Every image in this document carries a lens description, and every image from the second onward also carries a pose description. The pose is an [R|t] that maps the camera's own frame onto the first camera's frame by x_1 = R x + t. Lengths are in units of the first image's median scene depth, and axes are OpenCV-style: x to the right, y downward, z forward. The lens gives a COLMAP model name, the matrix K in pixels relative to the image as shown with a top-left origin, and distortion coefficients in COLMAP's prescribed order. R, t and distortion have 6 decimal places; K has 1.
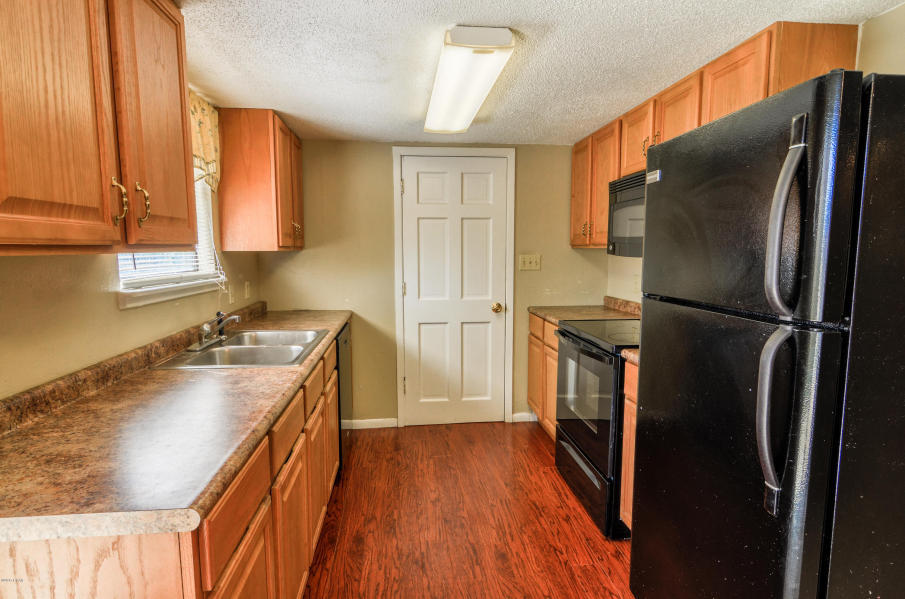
lens RADIAL K [[498.7, 0, 454.5], [0, 498.7, 306.0], [0, 0, 1]] dist [-0.006744, 0.003824]
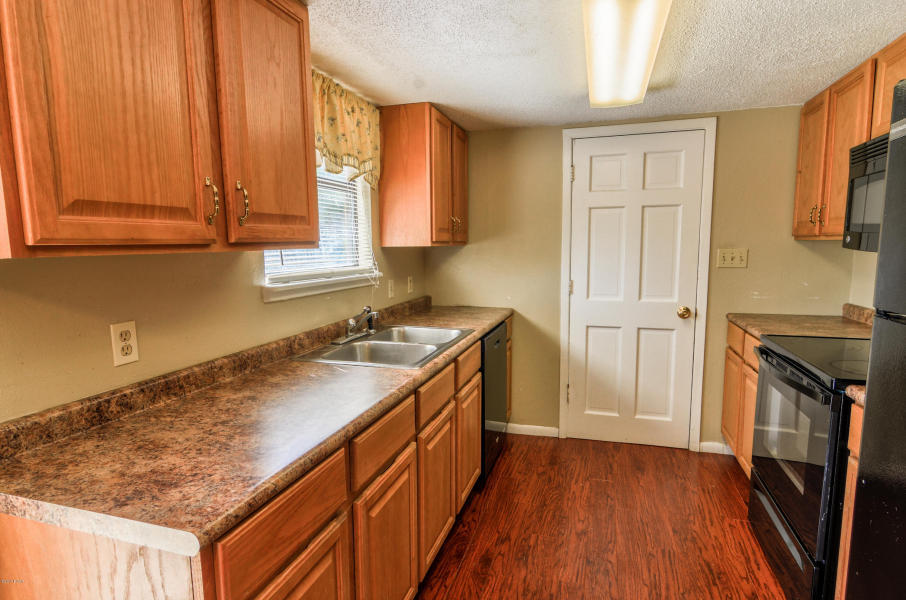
lens RADIAL K [[499.2, 0, 449.6], [0, 499.2, 306.2], [0, 0, 1]] dist [-0.006744, 0.003824]
pose [[0.915994, 0.041939, -0.398995, 0.080529], [-0.036507, 0.999108, 0.021207, -0.014788], [0.399528, -0.004860, 0.916708, 0.111719]]
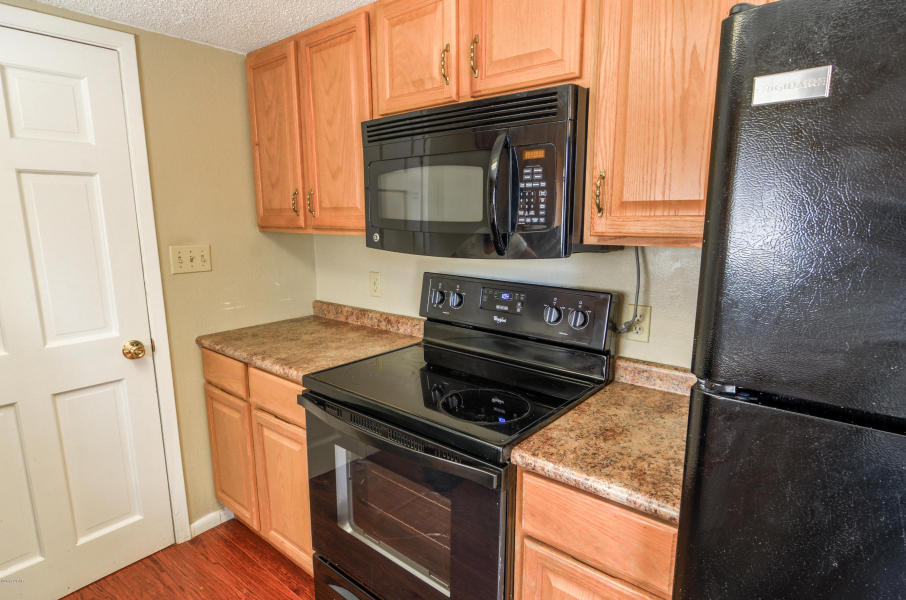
lens RADIAL K [[499.2, 0, 460.7], [0, 499.2, 308.6], [0, 0, 1]] dist [-0.006744, 0.003824]
pose [[0.717497, -0.128691, 0.684571, -0.028633], [0.078878, 0.991475, 0.103714, -0.092047], [-0.692082, -0.020417, 0.721531, 0.538554]]
